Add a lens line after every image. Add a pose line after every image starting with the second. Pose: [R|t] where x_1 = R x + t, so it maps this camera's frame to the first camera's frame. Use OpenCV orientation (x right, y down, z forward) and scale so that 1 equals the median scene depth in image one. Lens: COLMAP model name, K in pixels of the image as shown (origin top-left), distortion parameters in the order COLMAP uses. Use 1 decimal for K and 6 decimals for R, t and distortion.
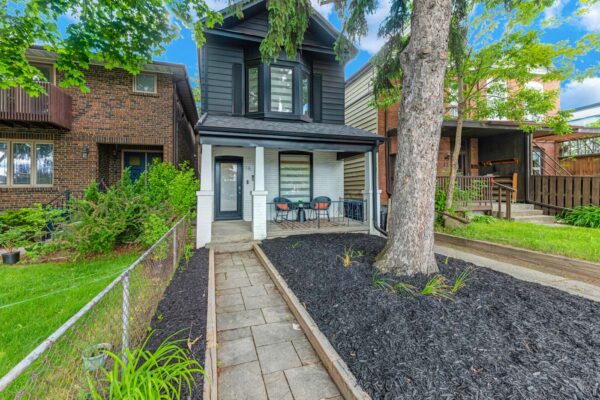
lens RADIAL K [[251.3, 0, 296.6], [0, 251.3, 184.6], [0, 0, 1]] dist [0.030038, -0.000575]
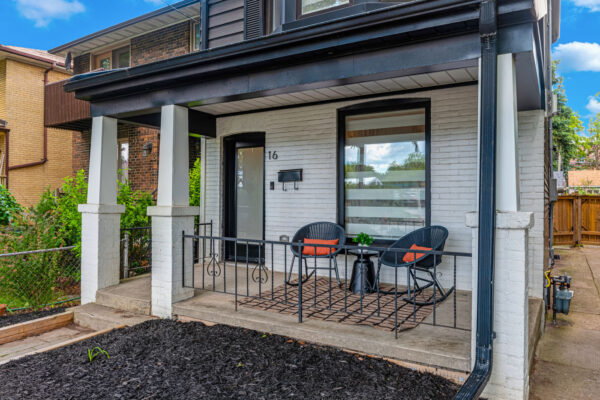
lens RADIAL K [[430.9, 0, 276.1], [0, 430.9, 188.4], [0, 0, 1]] dist [-0.011229, 0.001580]
pose [[0.640590, -0.008142, -0.767840, 0.408920], [0.004939, 0.999967, -0.006483, 0.000148], [0.767867, 0.000360, 0.640609, 0.495495]]
